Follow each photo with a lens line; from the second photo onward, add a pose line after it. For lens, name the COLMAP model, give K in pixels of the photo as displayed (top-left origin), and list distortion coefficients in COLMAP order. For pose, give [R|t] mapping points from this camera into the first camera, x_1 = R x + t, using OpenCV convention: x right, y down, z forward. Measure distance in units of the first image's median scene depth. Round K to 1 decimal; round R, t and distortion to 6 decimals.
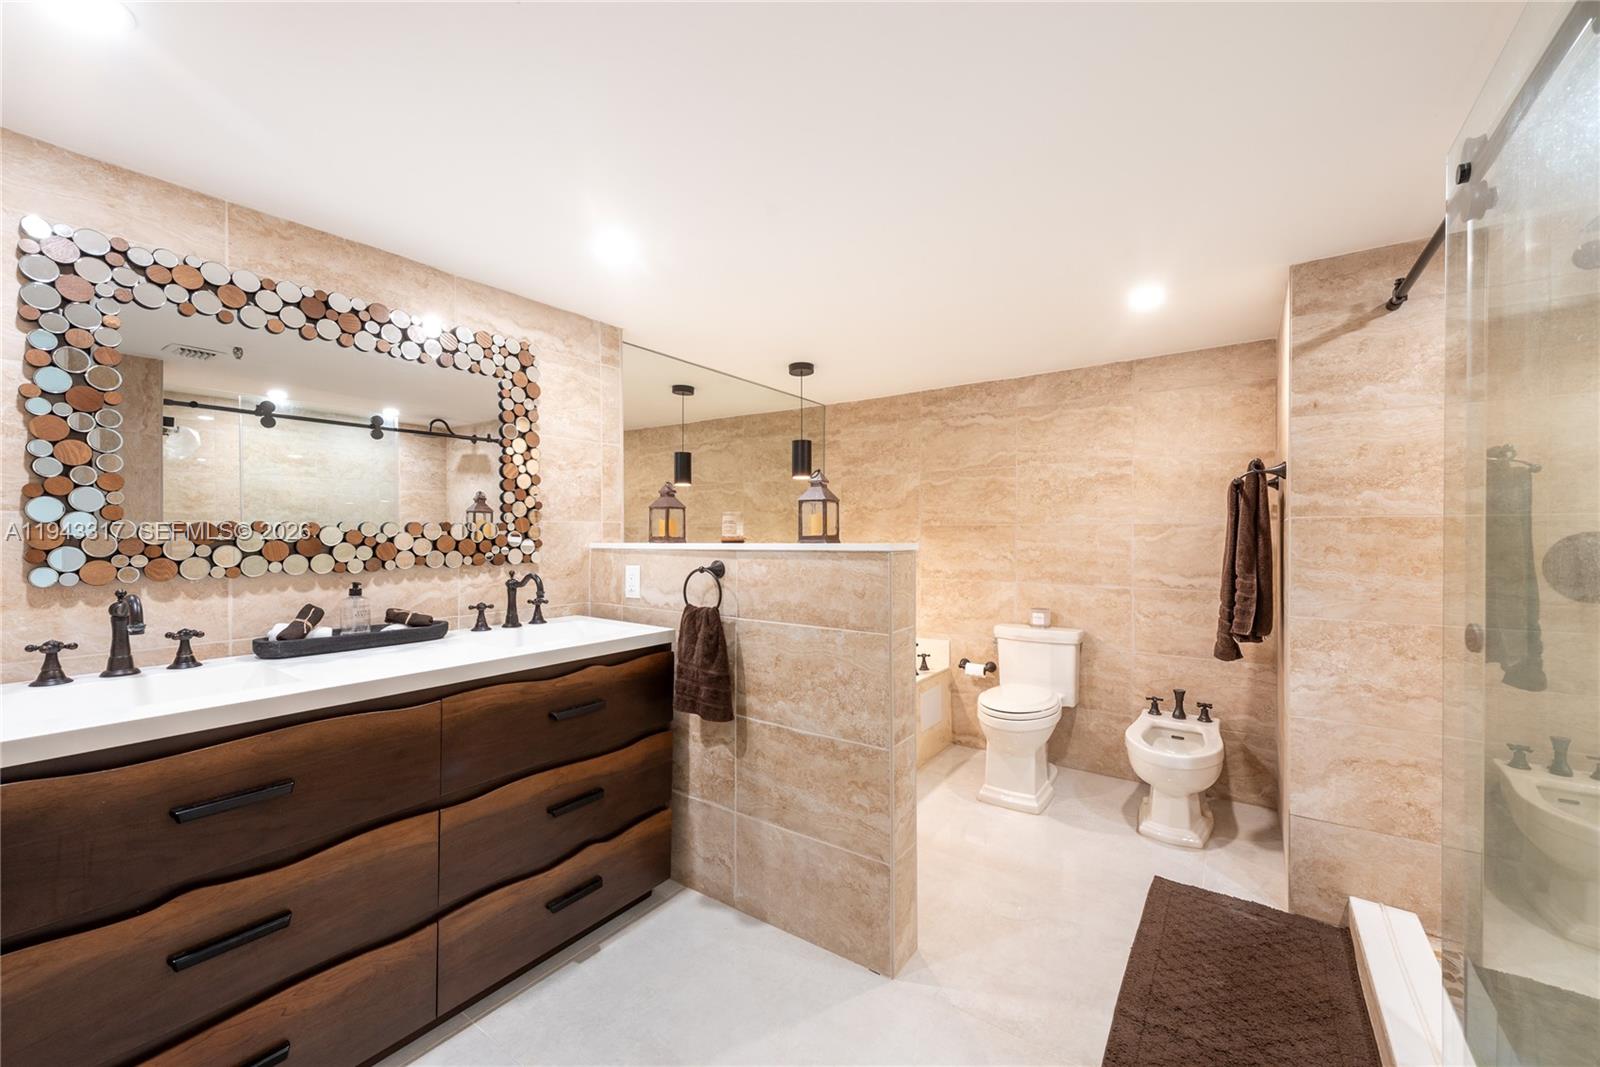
lens RADIAL K [[620.8, 0, 800.0], [0, 620.8, 533.5], [0, 0, 1]] dist [0.022108, -0.007681]
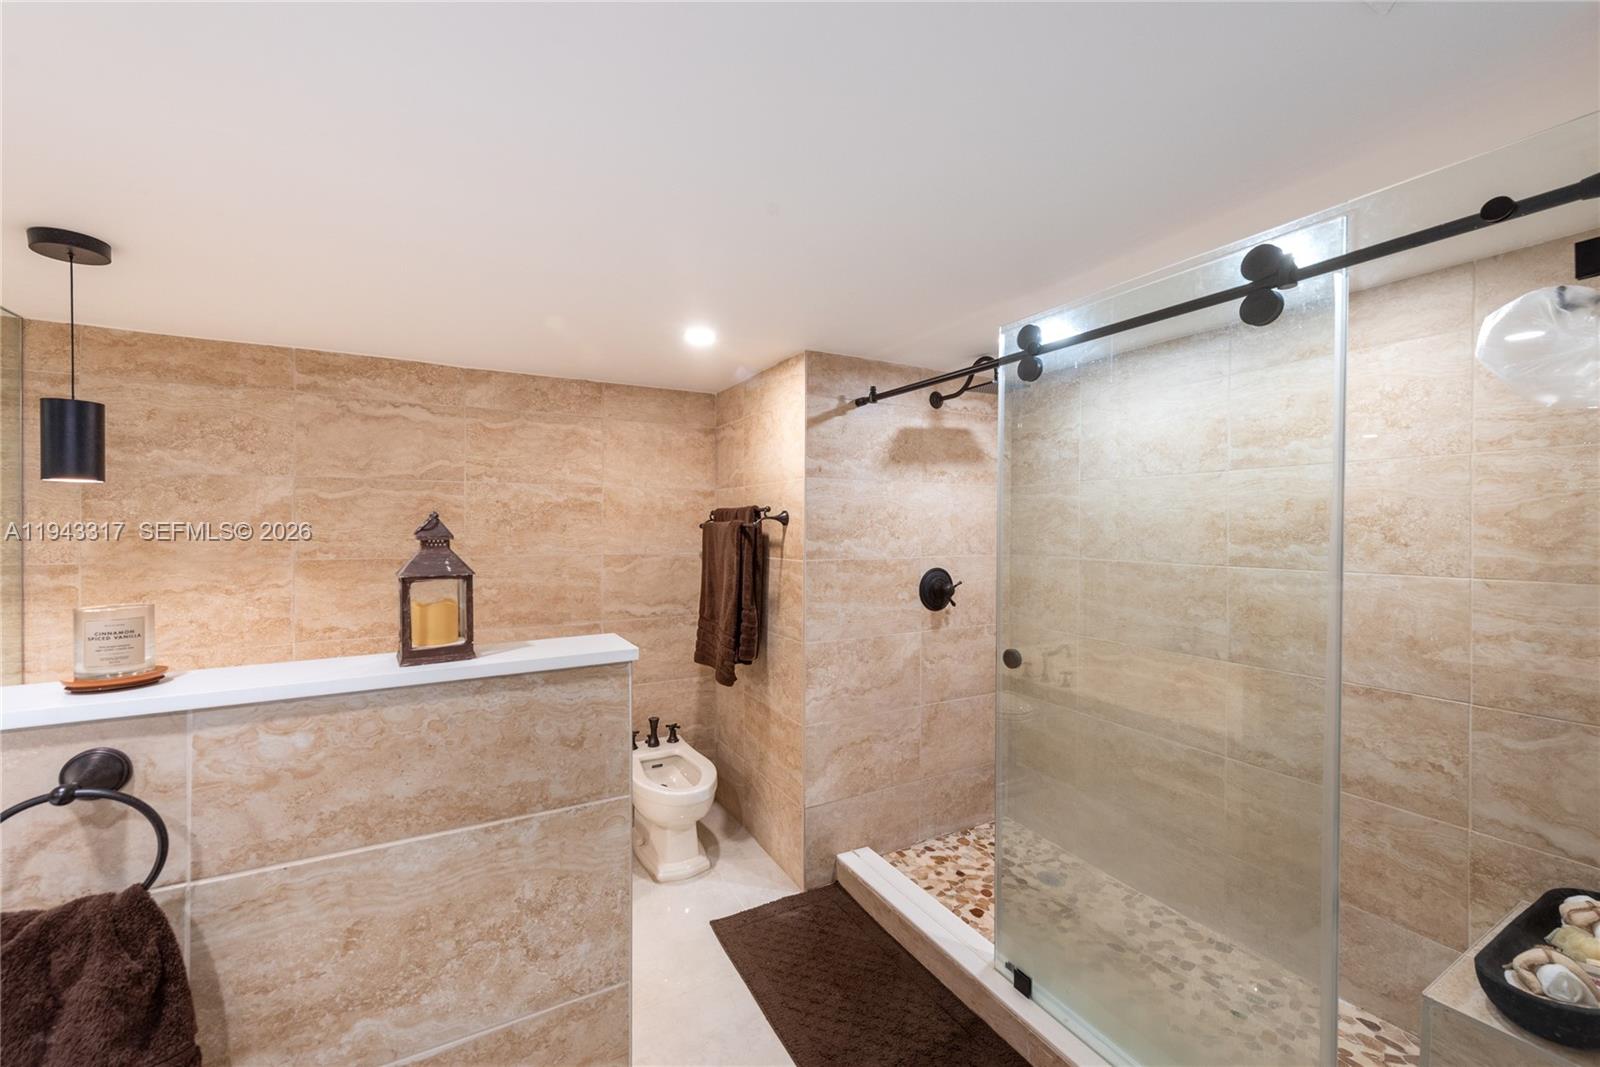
lens RADIAL K [[620.8, 0, 800.0], [0, 620.8, 533.5], [0, 0, 1]] dist [0.022108, -0.007681]
pose [[0.445856, -0.007282, 0.895075, -0.189994], [-0.000367, 0.999965, 0.008318, -0.058305], [-0.895105, -0.004037, 0.445838, 0.323379]]
